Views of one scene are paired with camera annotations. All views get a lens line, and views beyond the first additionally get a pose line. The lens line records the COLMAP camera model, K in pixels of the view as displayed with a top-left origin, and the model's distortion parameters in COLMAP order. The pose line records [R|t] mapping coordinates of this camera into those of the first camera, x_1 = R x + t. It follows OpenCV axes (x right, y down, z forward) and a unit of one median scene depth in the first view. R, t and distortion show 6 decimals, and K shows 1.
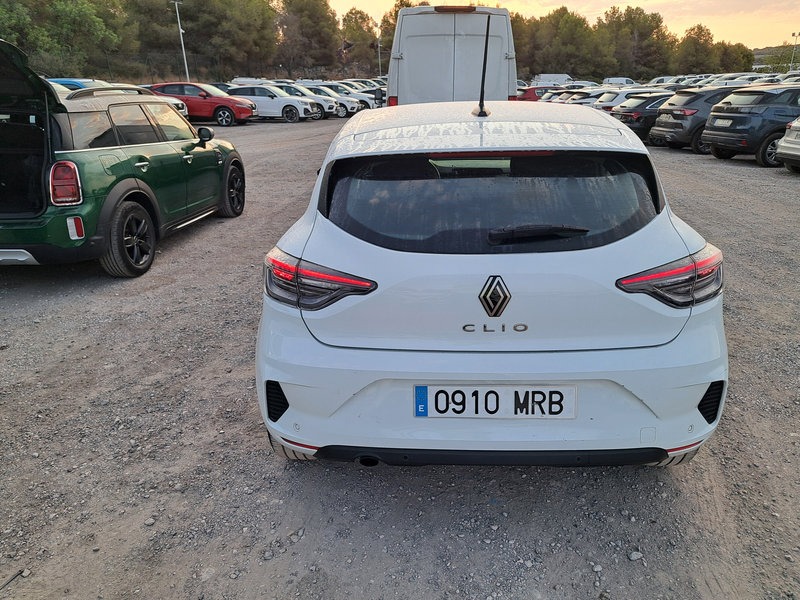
lens RADIAL K [[590.4, 0, 410.9], [0, 590.4, 300.6], [0, 0, 1]] dist [0.061744, -0.043247]
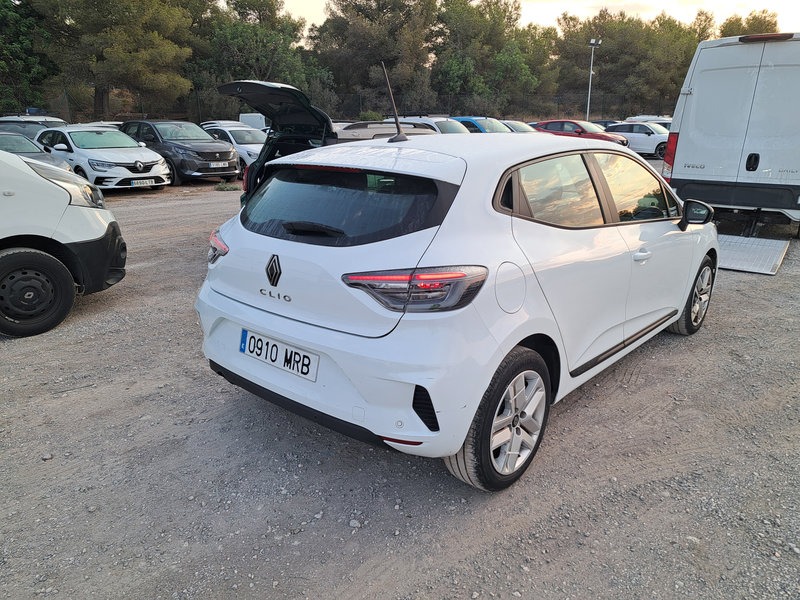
lens RADIAL K [[590.4, 0, 410.9], [0, 590.4, 300.6], [0, 0, 1]] dist [0.061744, -0.043247]
pose [[0.783330, 0.192756, -0.590965, 1.094353], [-0.225965, 0.973966, 0.018161, -0.032194], [0.579080, 0.119311, 0.806493, 0.104815]]
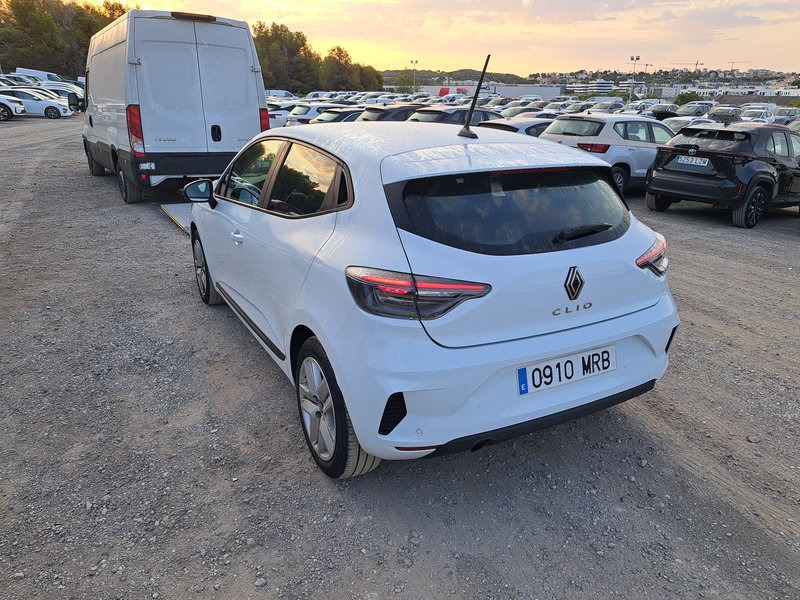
lens RADIAL K [[590.4, 0, 410.9], [0, 590.4, 300.6], [0, 0, 1]] dist [0.061744, -0.043247]
pose [[0.852271, -0.140608, 0.503849, -0.730210], [0.147855, 0.988672, 0.025807, -0.050498], [-0.501771, 0.052502, 0.863406, 0.085469]]
